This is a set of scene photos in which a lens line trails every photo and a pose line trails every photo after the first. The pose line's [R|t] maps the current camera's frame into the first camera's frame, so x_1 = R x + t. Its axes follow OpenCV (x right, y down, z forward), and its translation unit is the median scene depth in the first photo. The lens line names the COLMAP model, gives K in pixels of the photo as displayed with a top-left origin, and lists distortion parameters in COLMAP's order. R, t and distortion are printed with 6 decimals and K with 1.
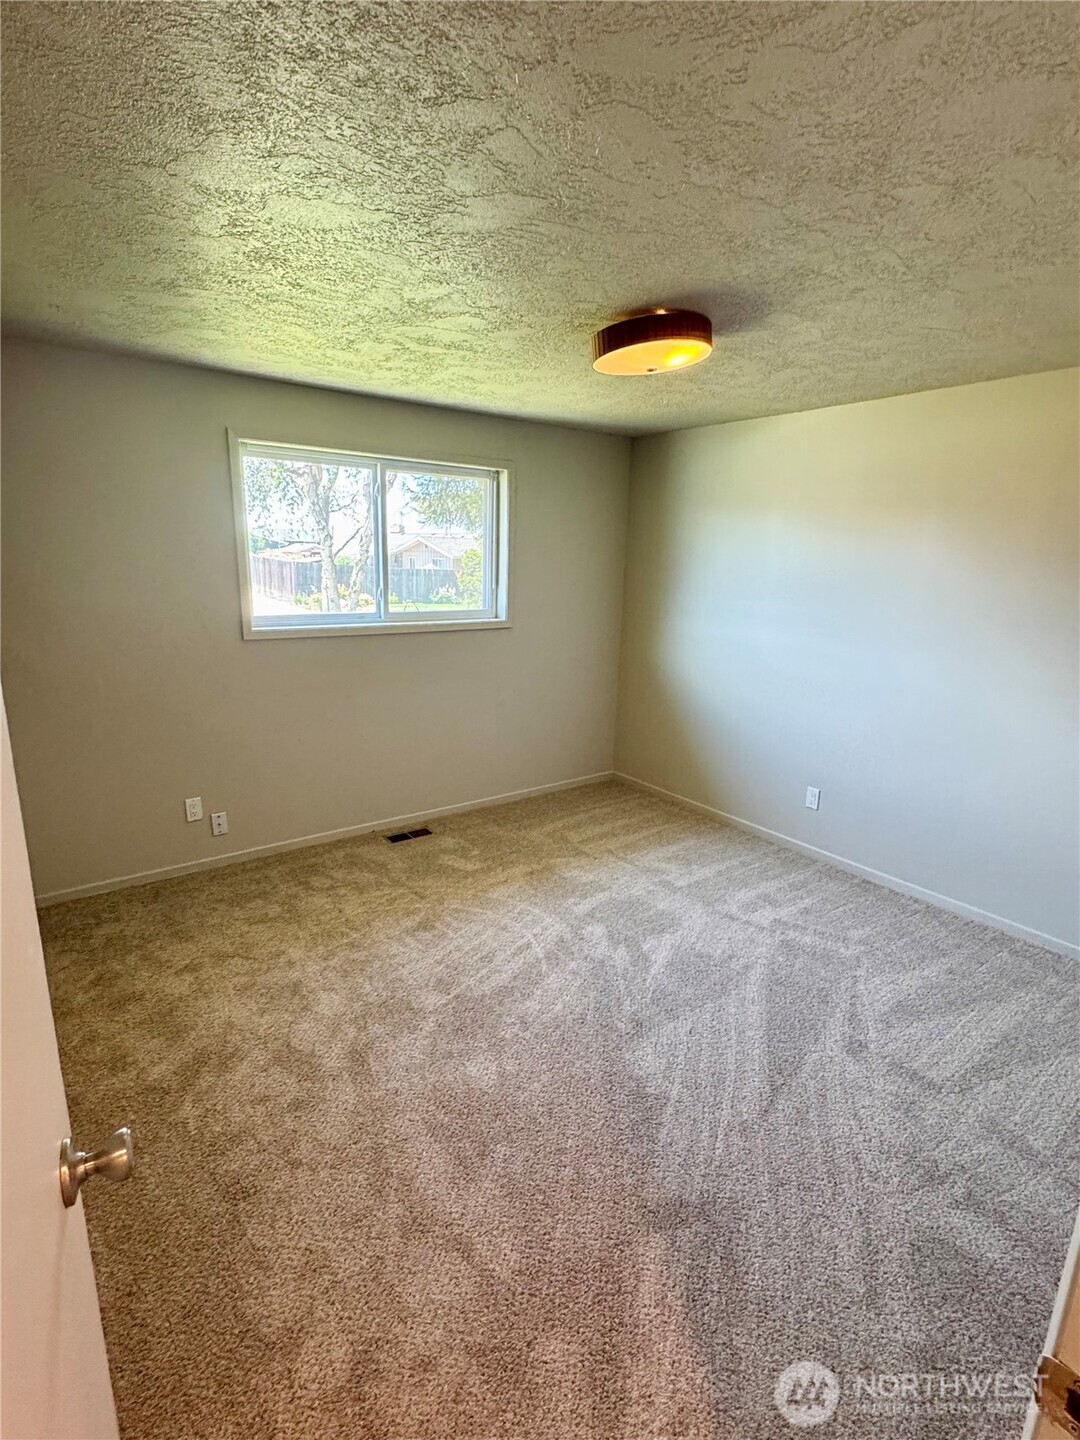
lens RADIAL K [[699.2, 0, 536.7], [0, 699.2, 720.0], [0, 0, 1]] dist [-0.002527, 0.000007]
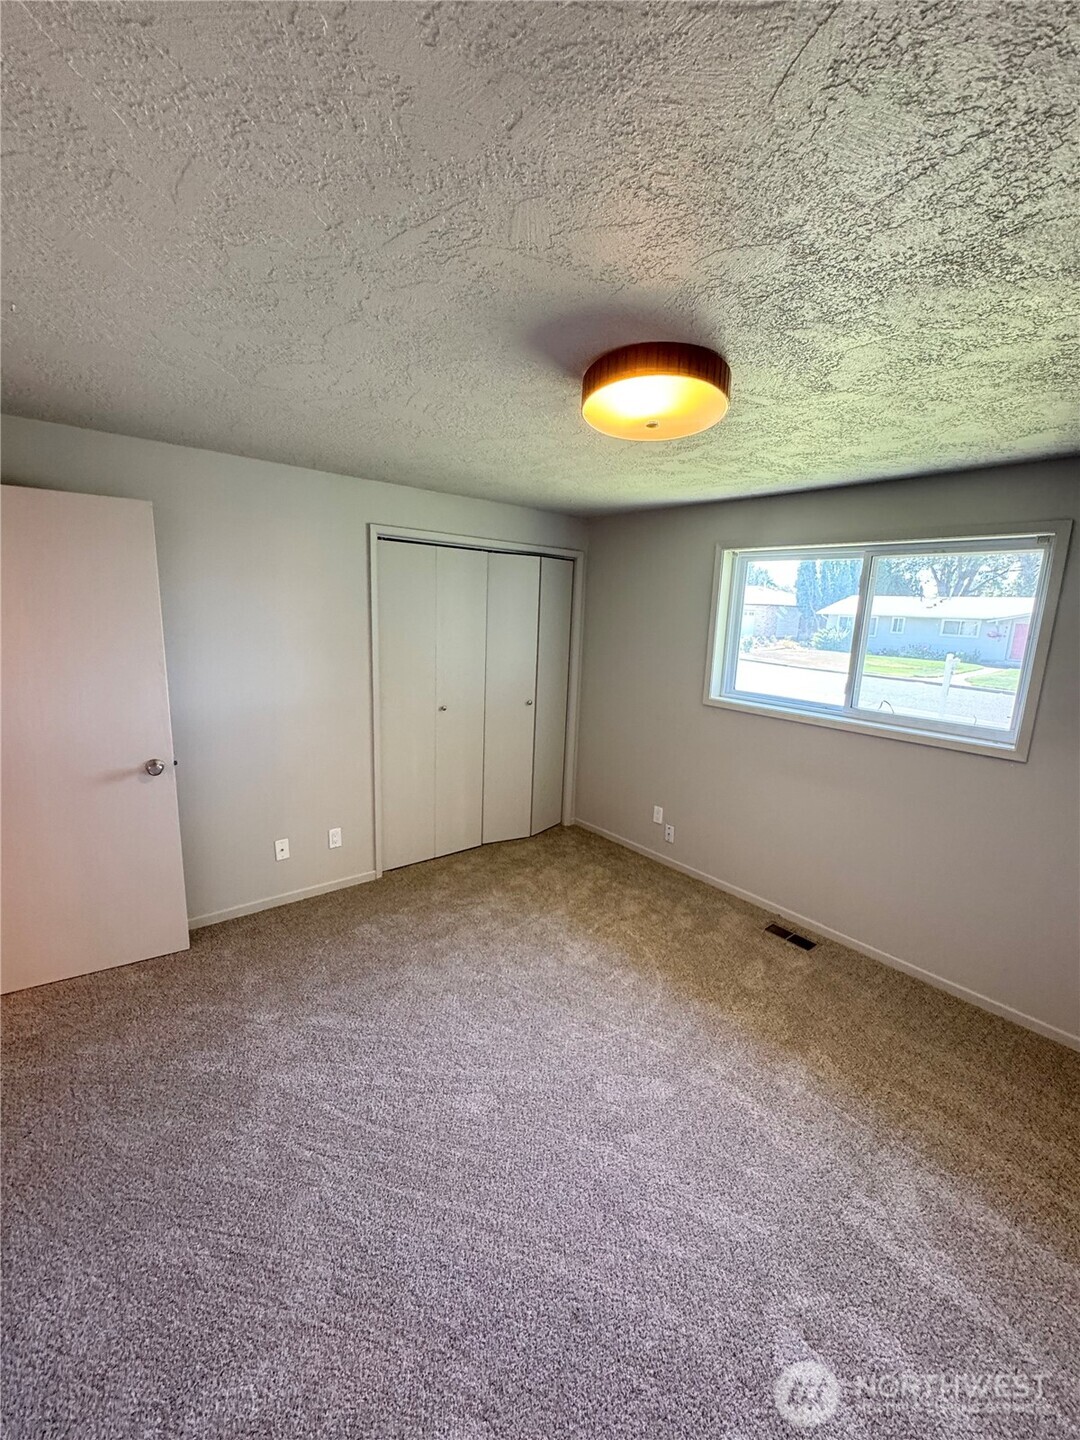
lens RADIAL K [[575.6, 0, 540.0], [0, 575.6, 720.0], [0, 0, 1]] dist [-0.003434, 0.000693]
pose [[0.055988, 0.169048, -0.984016, 0.511178], [-0.266583, 0.952314, 0.148434, -0.138061], [0.962185, 0.254011, 0.098383, 0.520494]]
